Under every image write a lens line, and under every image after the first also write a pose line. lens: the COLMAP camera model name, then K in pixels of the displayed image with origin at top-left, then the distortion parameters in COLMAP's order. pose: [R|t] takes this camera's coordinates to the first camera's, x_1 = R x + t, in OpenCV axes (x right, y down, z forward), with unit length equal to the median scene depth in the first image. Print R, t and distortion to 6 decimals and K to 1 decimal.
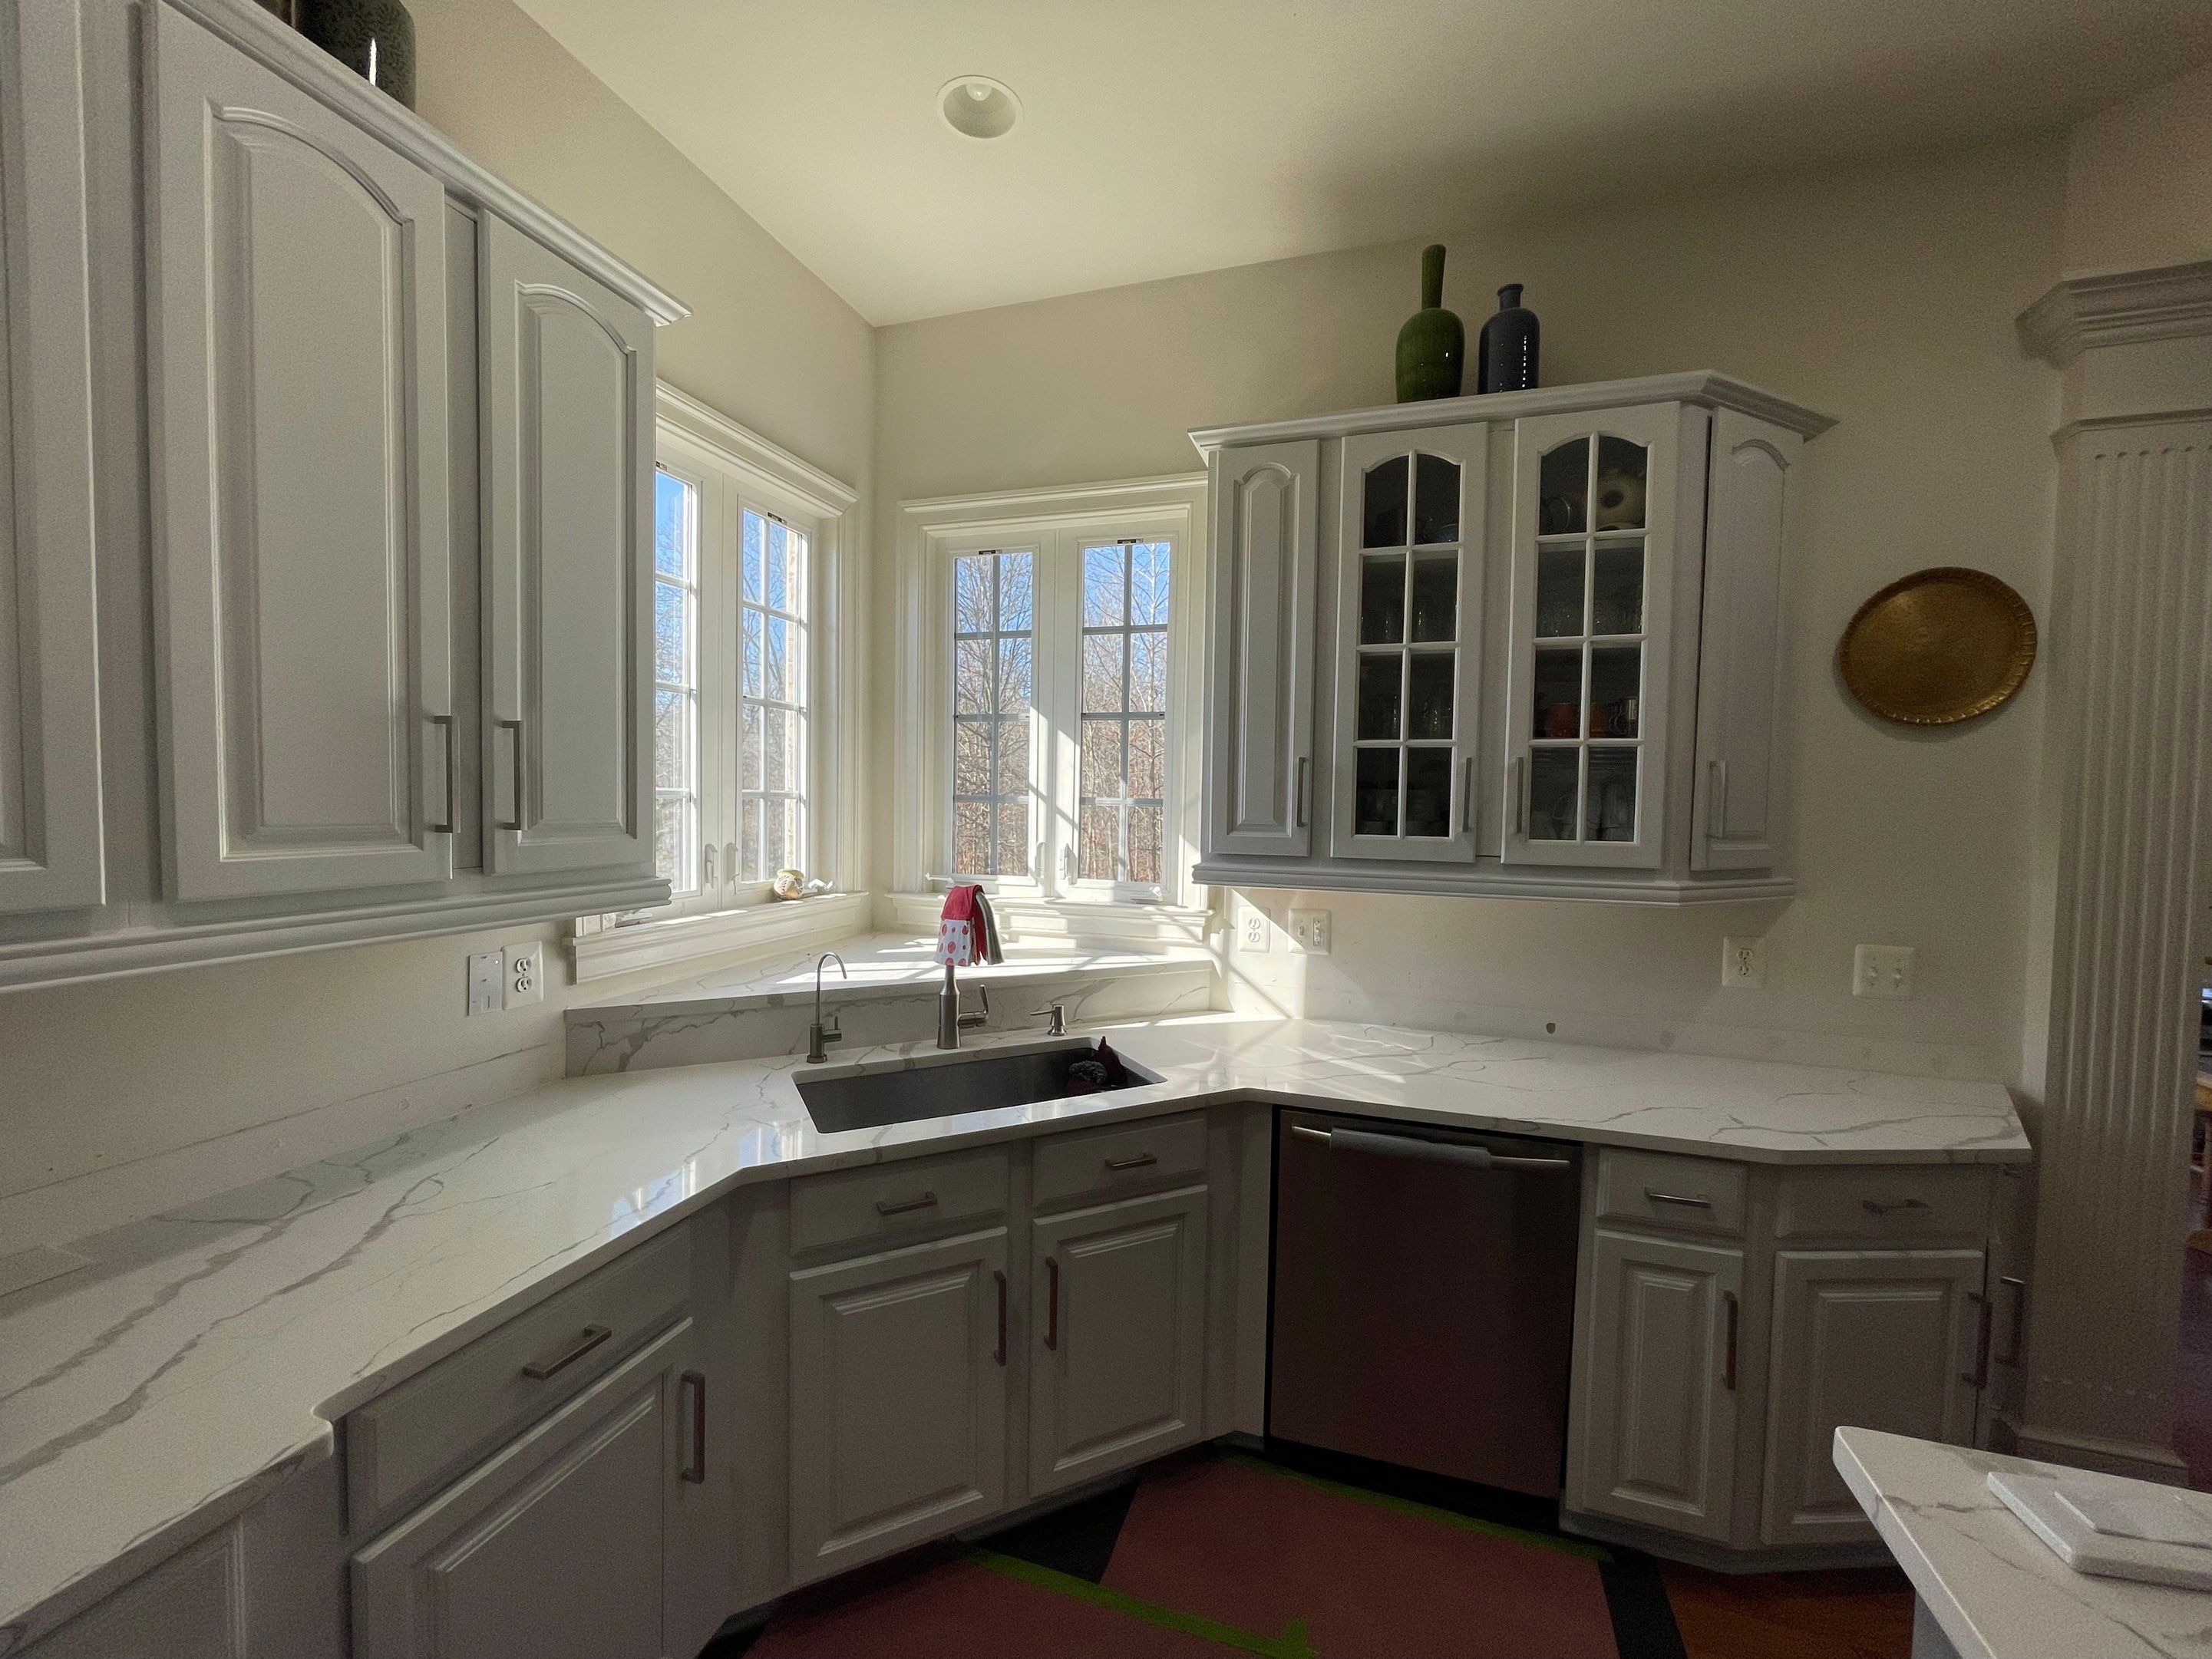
lens RADIAL K [[884.6, 0, 1095.6], [0, 884.6, 835.3], [0, 0, 1]] dist [-0.000014, -0.001408]
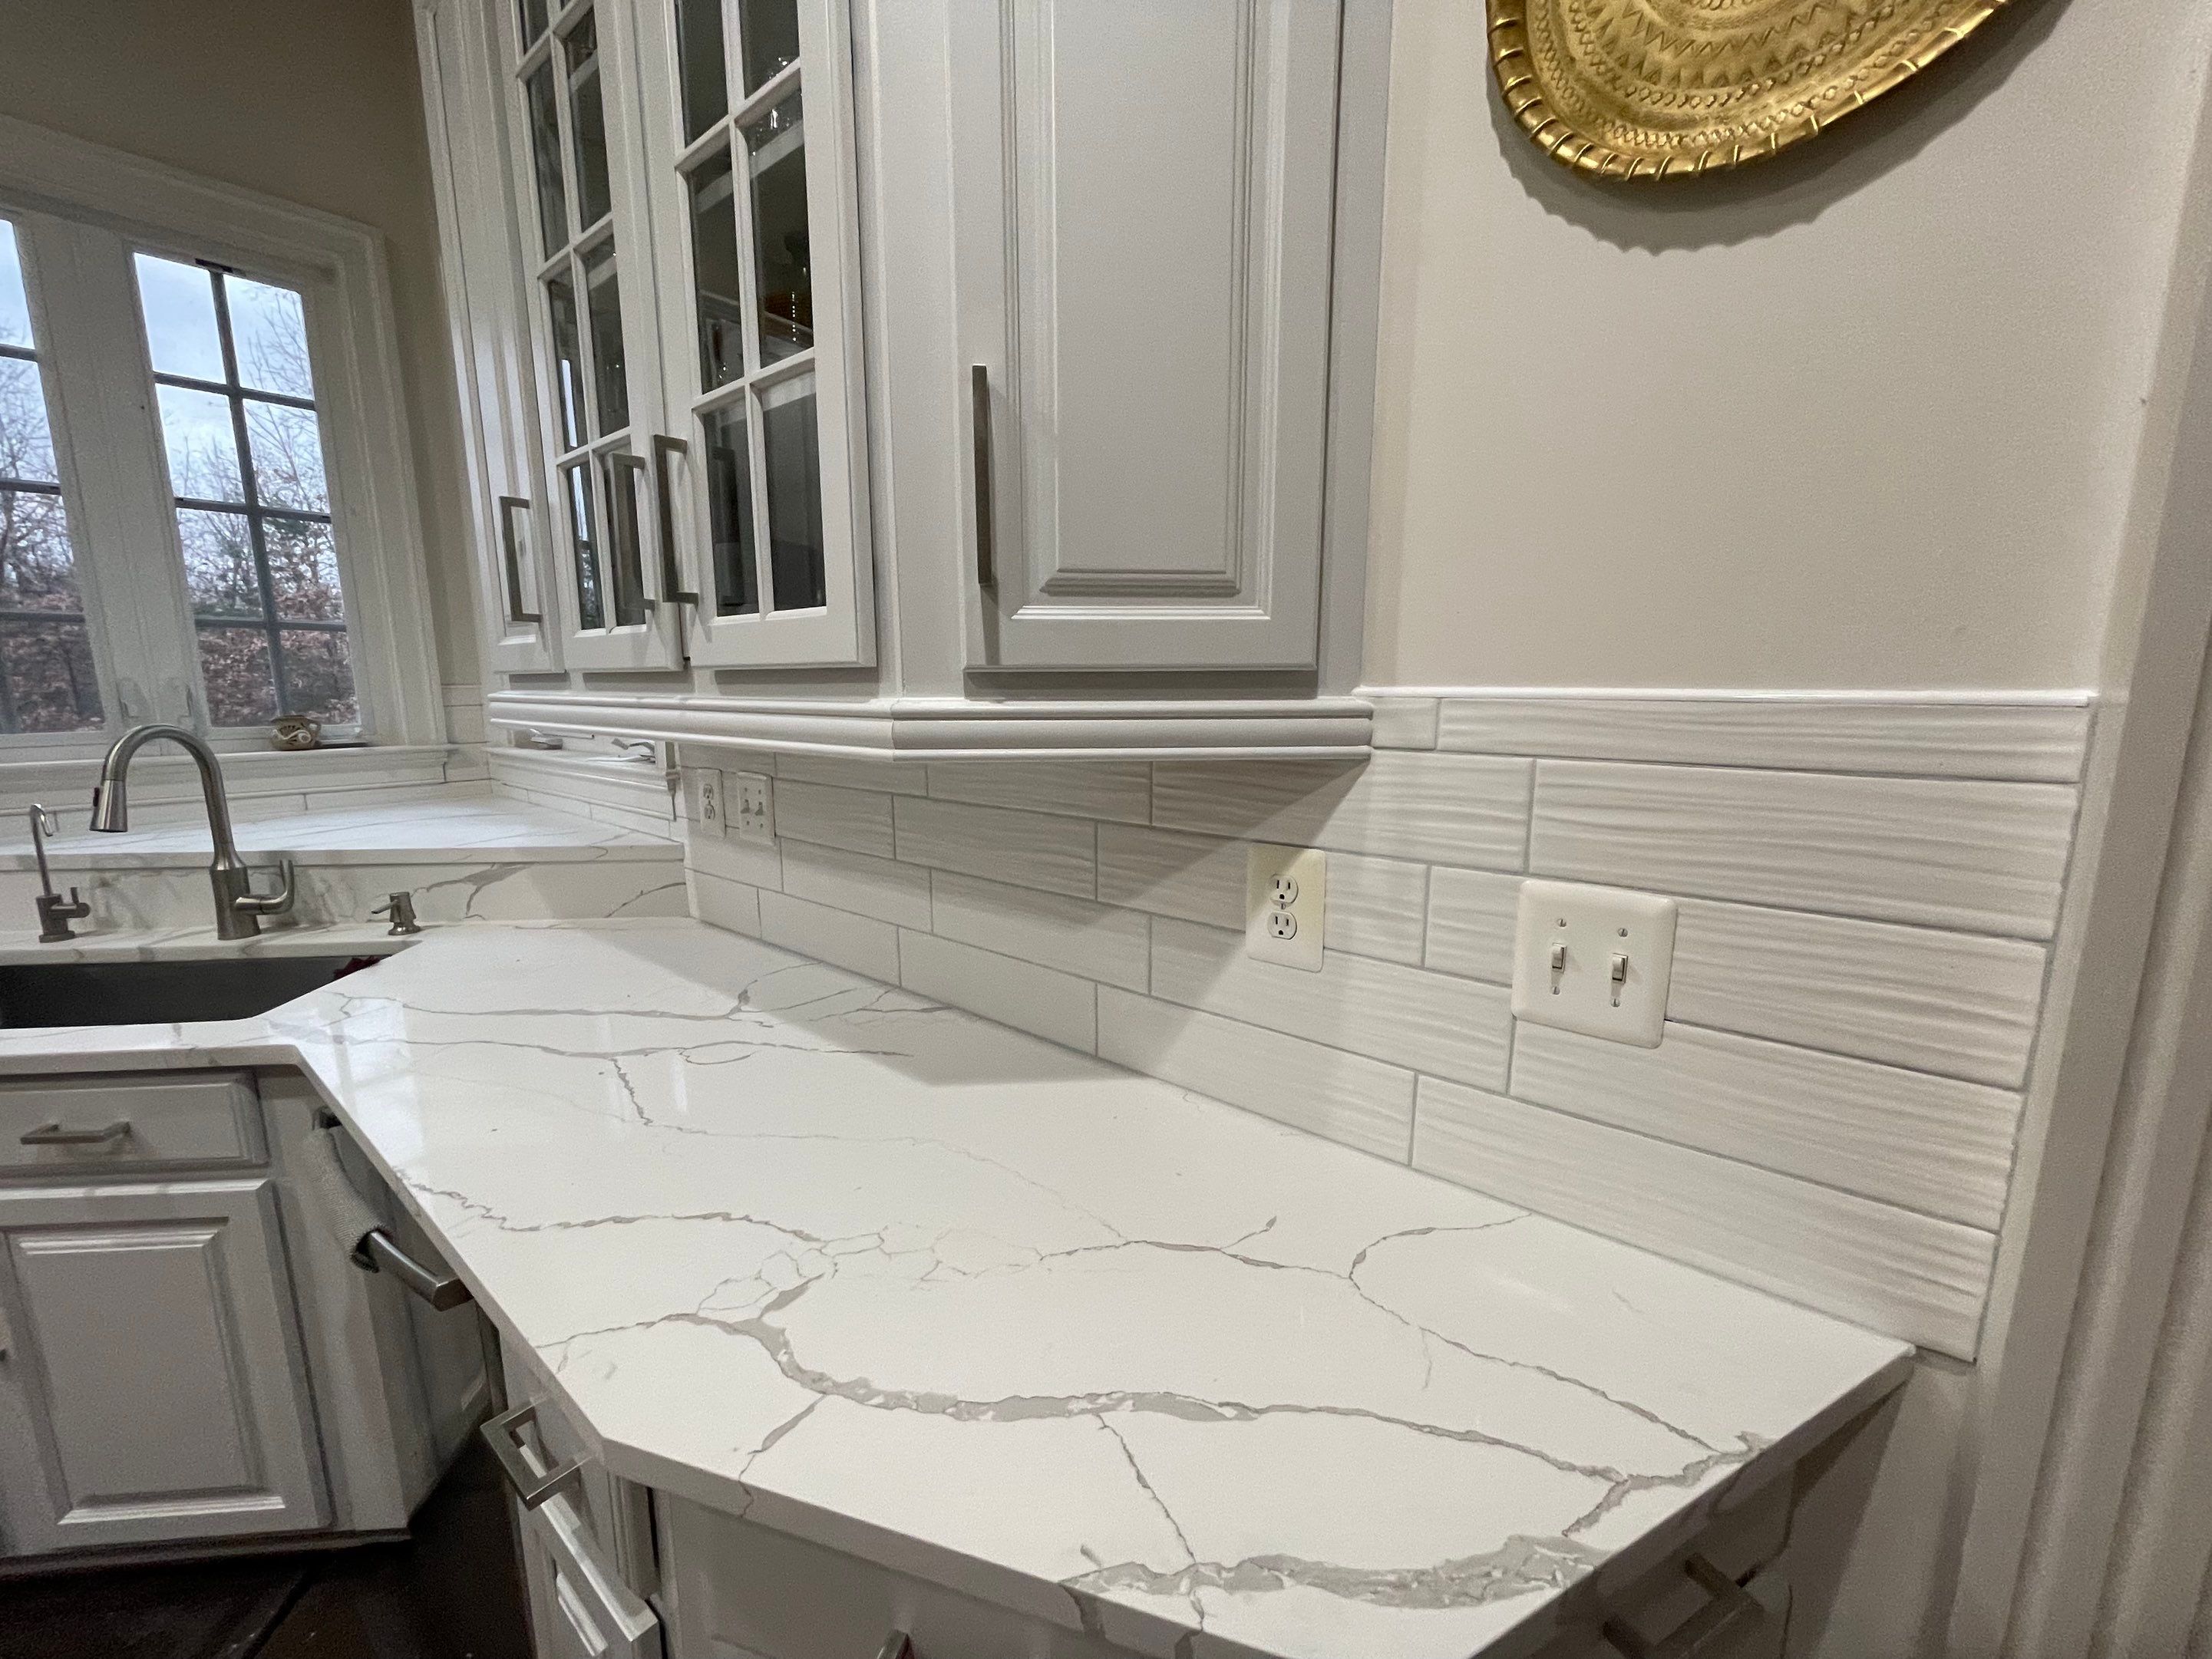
lens RADIAL K [[884.6, 0, 1099.3], [0, 884.6, 833.6], [0, 0, 1]] dist [-0.000014, -0.001408]
pose [[0.931774, 0.043677, -0.360402, 0.939263], [0.001047, 0.992409, 0.122978, 0.068333], [0.363037, -0.114966, 0.924655, 0.678257]]
